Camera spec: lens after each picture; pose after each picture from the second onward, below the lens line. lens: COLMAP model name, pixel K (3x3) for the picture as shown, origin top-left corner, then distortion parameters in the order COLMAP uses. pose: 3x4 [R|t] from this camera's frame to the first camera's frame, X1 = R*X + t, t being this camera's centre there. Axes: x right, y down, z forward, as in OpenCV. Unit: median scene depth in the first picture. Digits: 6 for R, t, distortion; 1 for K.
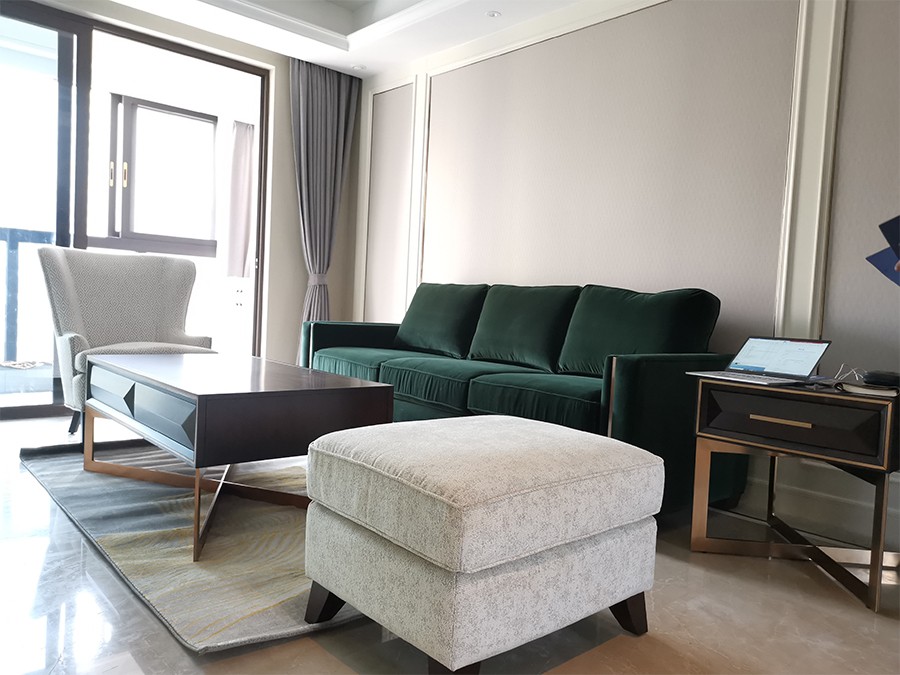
lens RADIAL K [[692.3, 0, 450.0], [0, 692.3, 337.5], [0, 0, 1]] dist [0.057285, -0.053269]
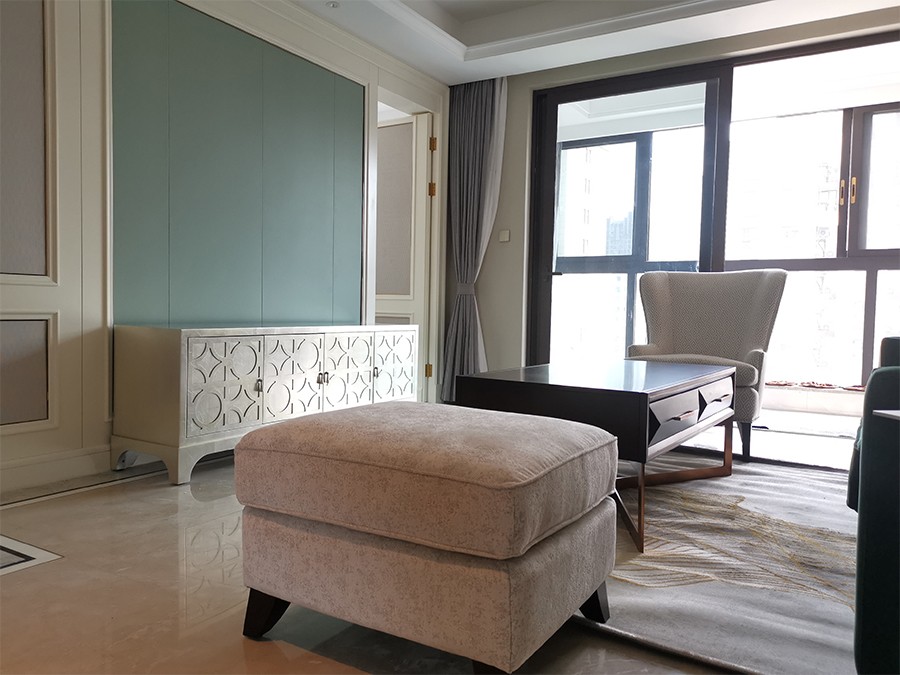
lens RADIAL K [[692.3, 0, 450.0], [0, 692.3, 337.5], [0, 0, 1]] dist [0.057285, -0.053269]
pose [[0.281278, -0.009276, -0.959582, 0.448421], [-0.049141, 0.998502, -0.024057, 0.023394], [0.958367, 0.053921, 0.280401, 0.350457]]
